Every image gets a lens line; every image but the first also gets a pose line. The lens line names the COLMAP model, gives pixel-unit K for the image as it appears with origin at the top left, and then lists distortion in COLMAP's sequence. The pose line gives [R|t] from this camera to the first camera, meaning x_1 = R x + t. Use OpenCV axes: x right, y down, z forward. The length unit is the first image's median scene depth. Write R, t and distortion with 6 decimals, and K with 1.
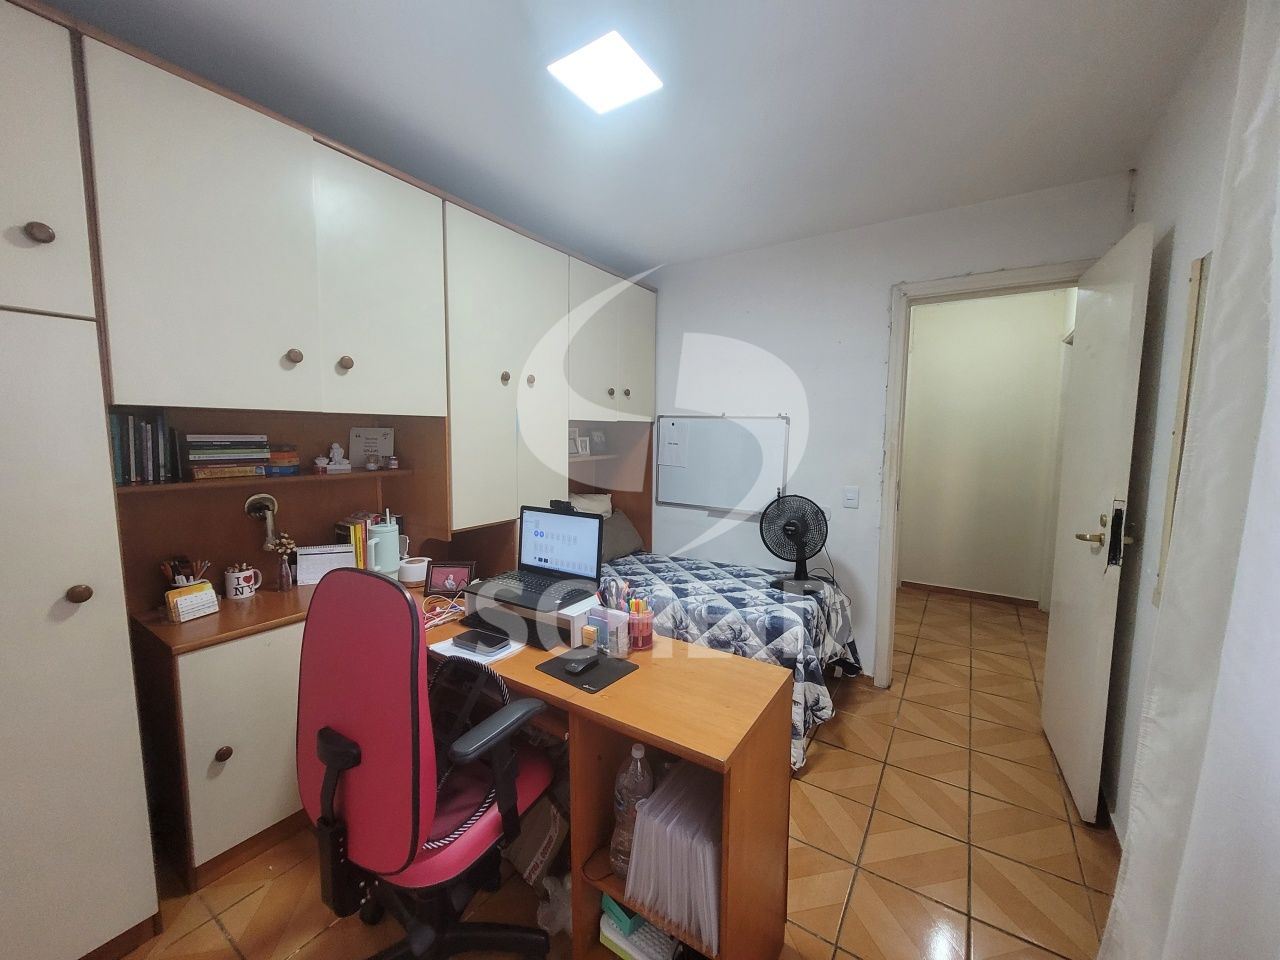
lens RADIAL K [[504.0, 0, 640.0], [0, 504.0, 480.0], [0, 0, 1]] dist [0.001102, 0.000063]
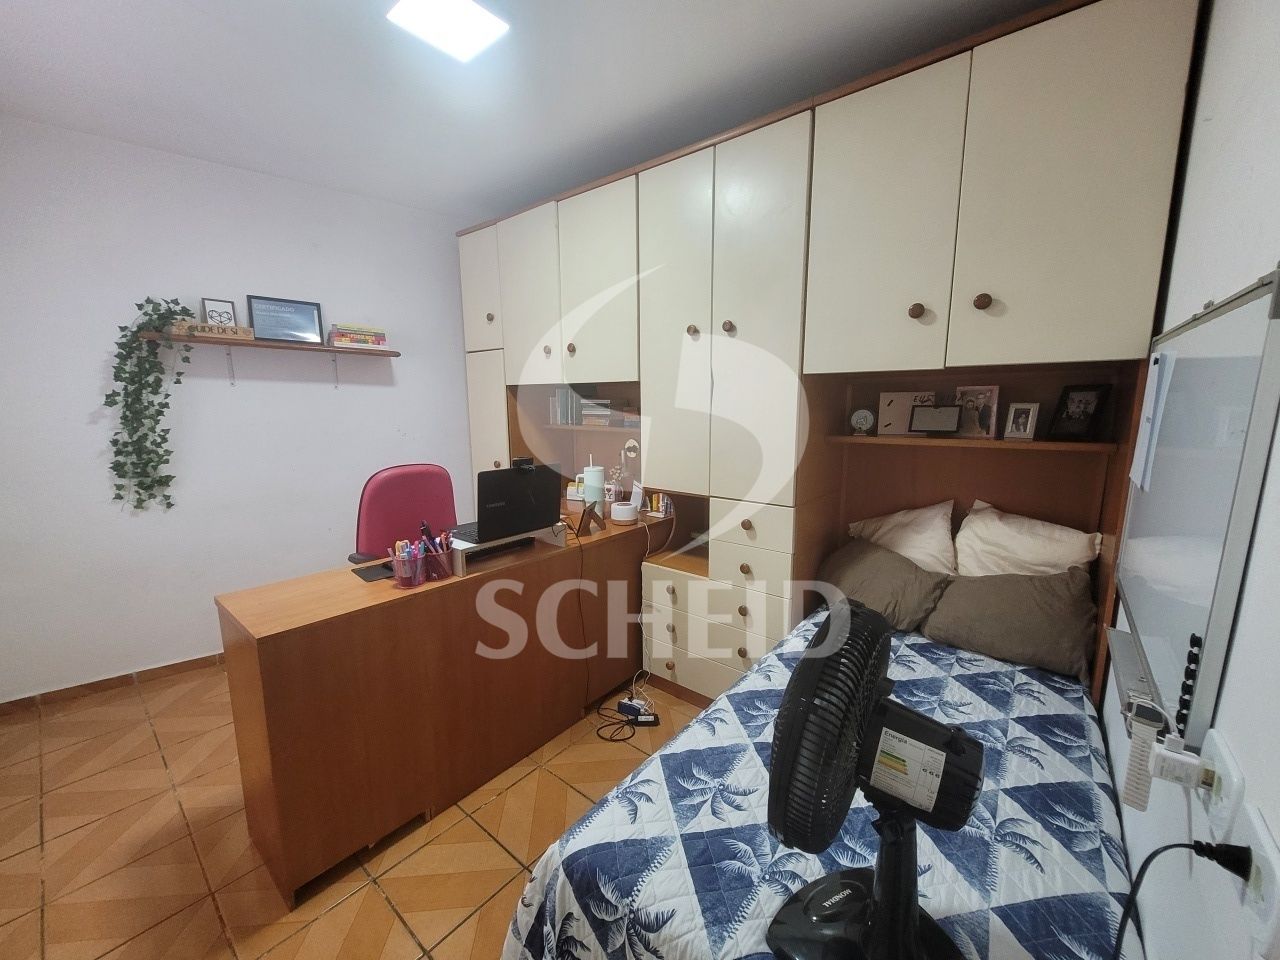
lens RADIAL K [[504.0, 0, 640.0], [0, 504.0, 480.0], [0, 0, 1]] dist [0.001102, 0.000063]
pose [[-0.106509, 0.163906, -0.980709, 0.739582], [-0.080711, 0.981640, 0.172827, -0.111965], [0.991031, 0.097562, -0.091324, 1.157906]]
